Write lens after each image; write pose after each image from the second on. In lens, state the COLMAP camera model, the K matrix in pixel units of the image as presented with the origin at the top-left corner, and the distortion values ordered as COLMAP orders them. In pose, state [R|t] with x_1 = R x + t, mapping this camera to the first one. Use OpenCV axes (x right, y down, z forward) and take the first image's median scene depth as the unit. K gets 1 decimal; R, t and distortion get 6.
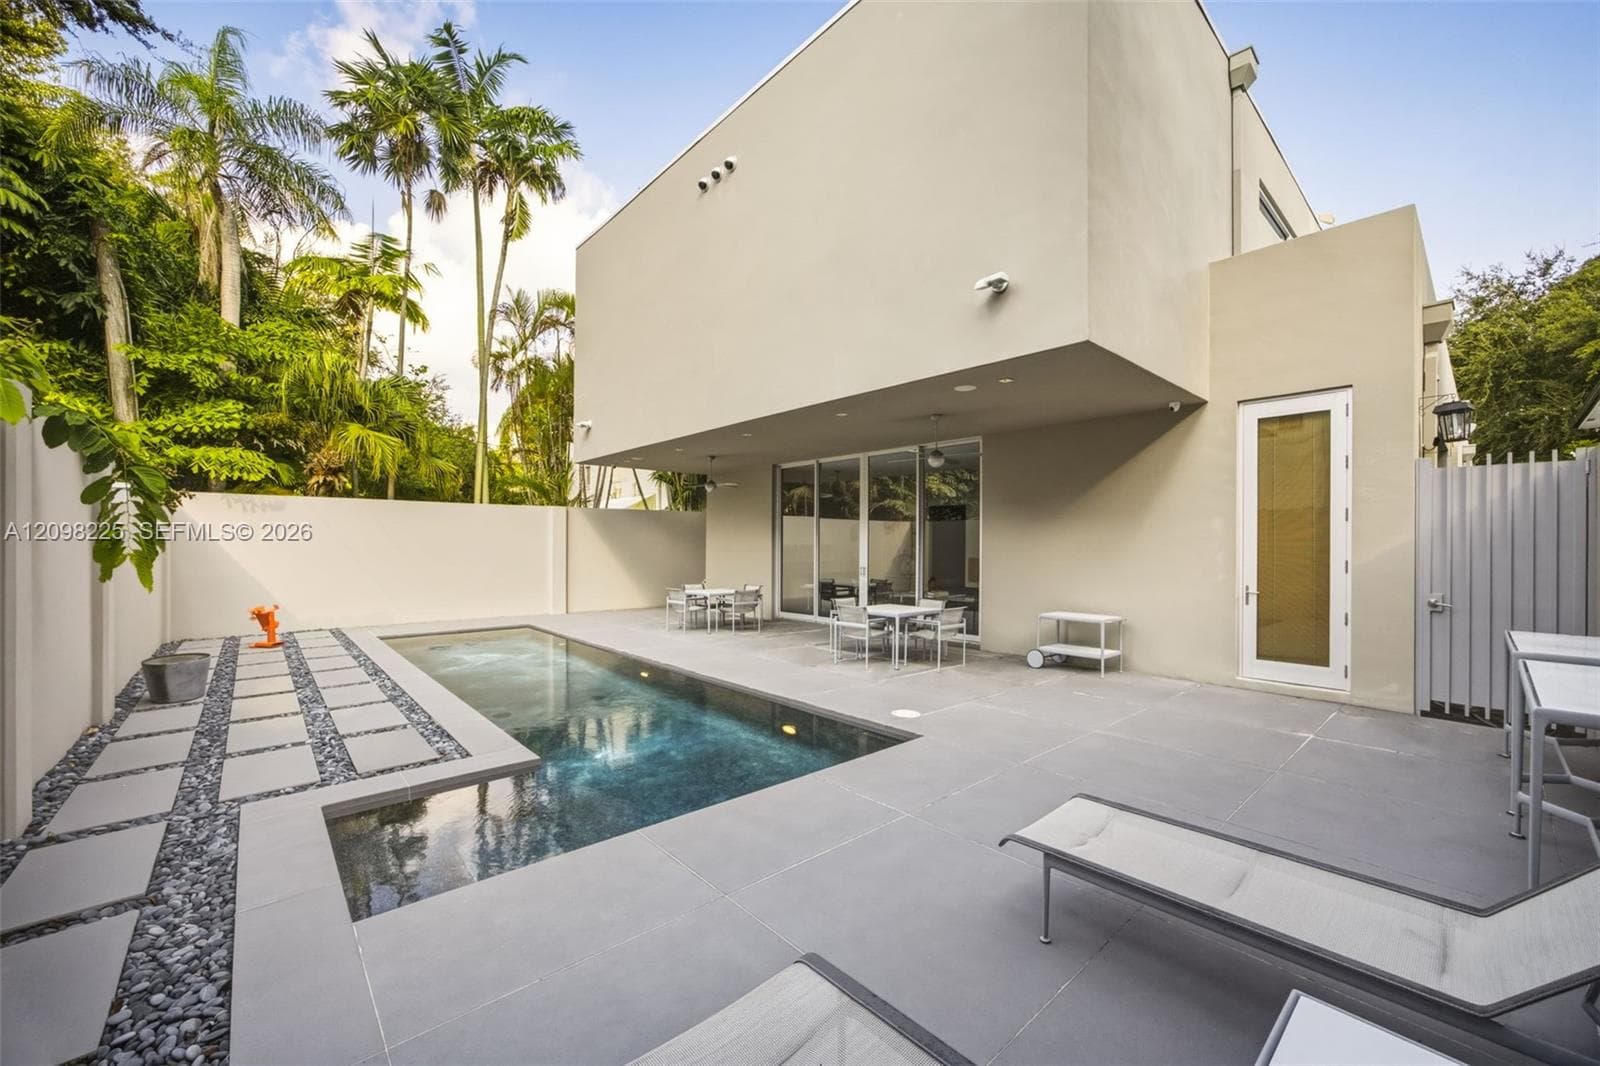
lens RADIAL K [[620.4, 0, 800.0], [0, 620.4, 533.0], [0, 0, 1]] dist [0.000247, 0.000029]
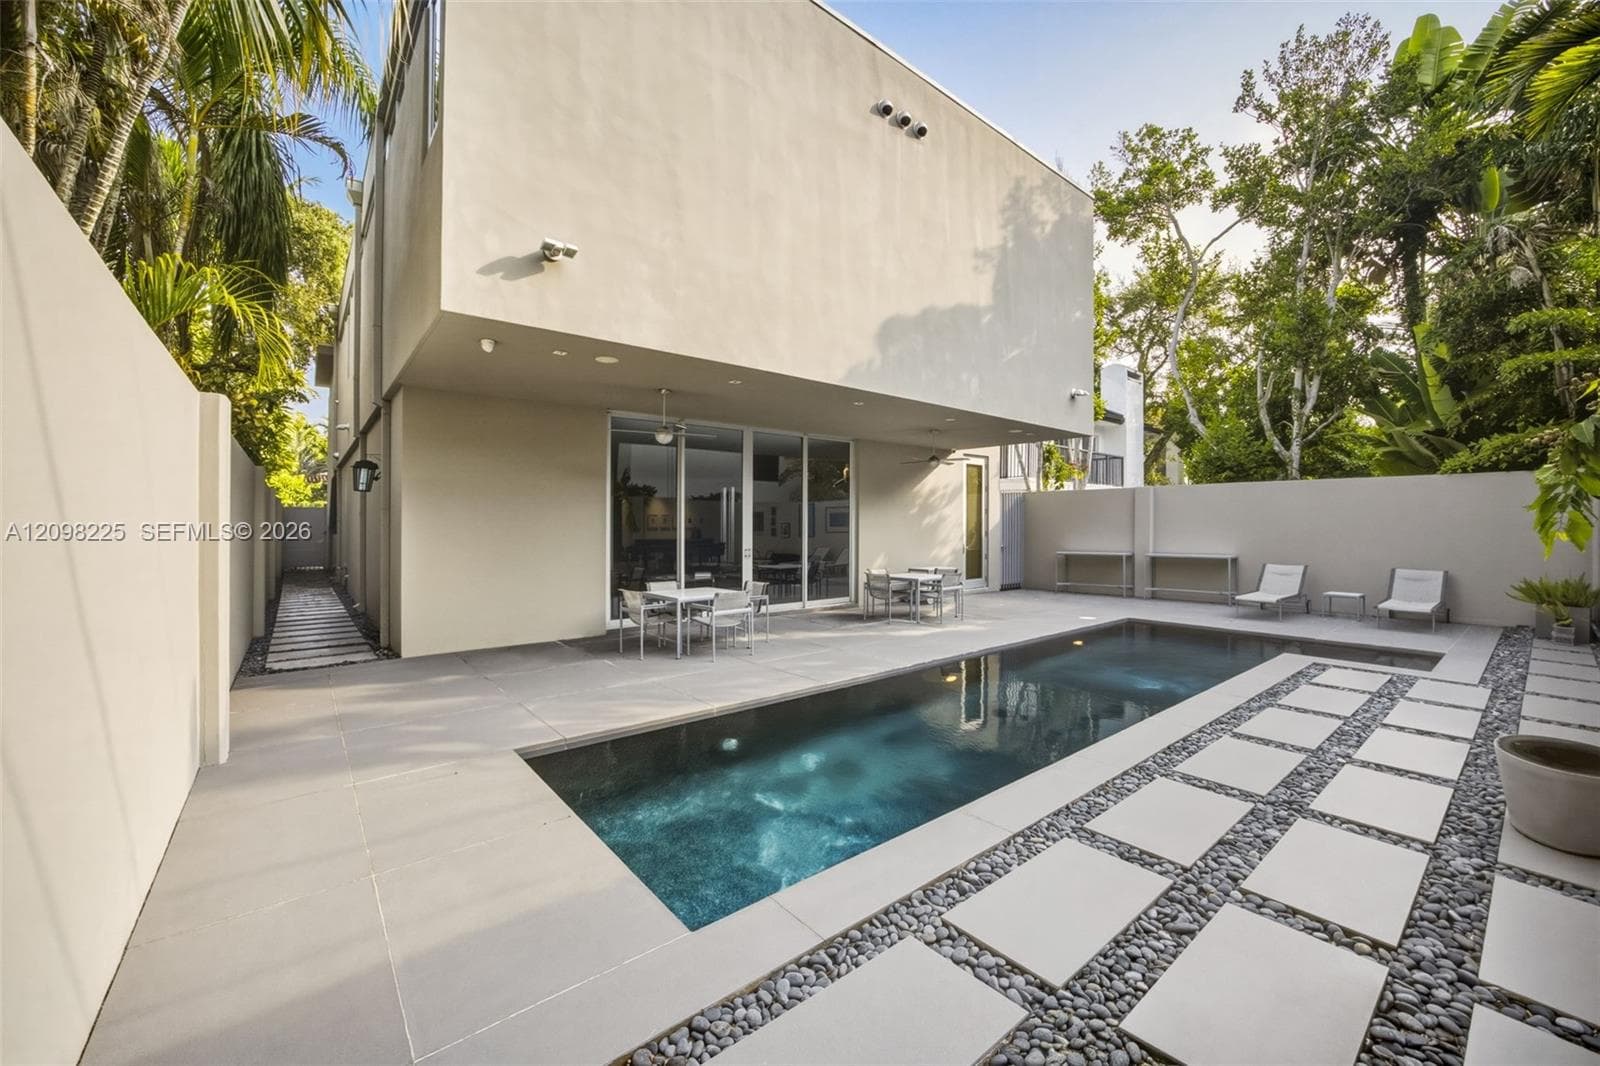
lens RADIAL K [[651.1, 0, 799.8], [0, 651.1, 506.2], [0, 0, 1]] dist [-0.000289, -0.000049]
pose [[0.074875, 0.037964, 0.996470, -1.001080], [-0.013176, 0.999225, -0.037079, 0.033160], [-0.997106, -0.010354, 0.075317, 0.975410]]
